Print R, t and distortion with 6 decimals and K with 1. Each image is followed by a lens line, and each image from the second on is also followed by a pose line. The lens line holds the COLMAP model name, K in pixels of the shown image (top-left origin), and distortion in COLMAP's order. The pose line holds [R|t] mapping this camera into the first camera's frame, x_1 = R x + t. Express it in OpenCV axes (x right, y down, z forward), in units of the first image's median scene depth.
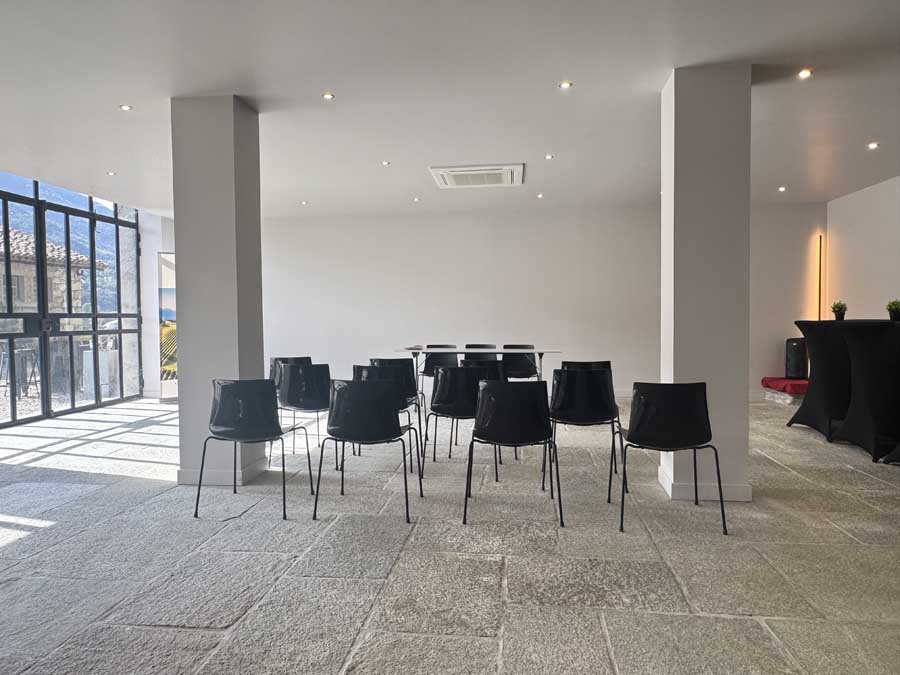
lens RADIAL K [[610.0, 0, 450.0], [0, 610.0, 337.5], [0, 0, 1]] dist [0.057603, -0.000829]
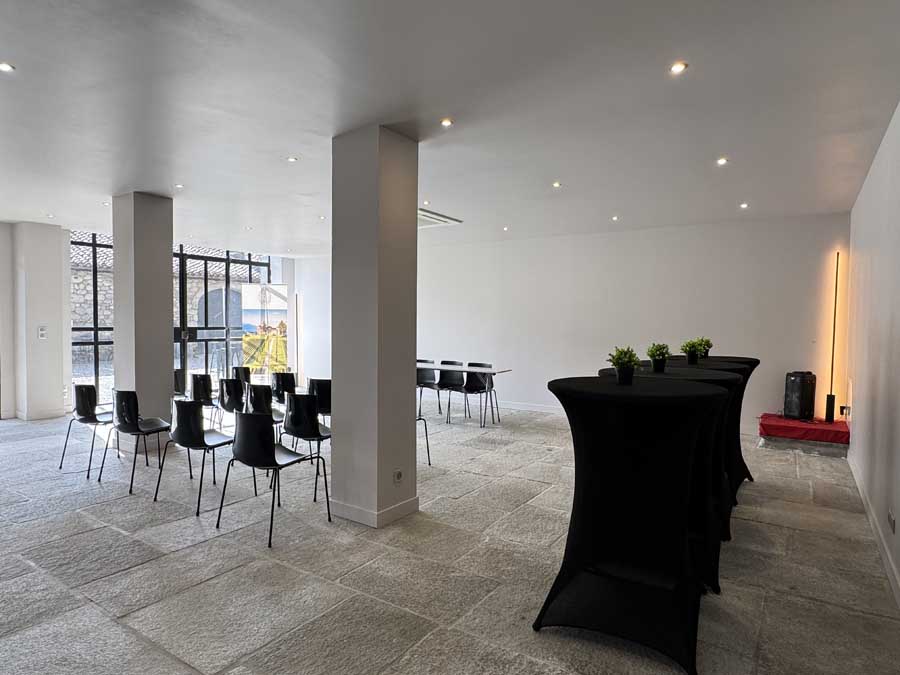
lens RADIAL K [[544.4, 0, 450.0], [0, 544.4, 337.5], [0, 0, 1]] dist [-0.002938, -0.000619]
pose [[0.884716, 0.030453, -0.465135, 0.514947], [-0.036844, 0.999310, -0.004654, -0.029317], [0.464673, 0.021255, 0.885227, 0.122187]]
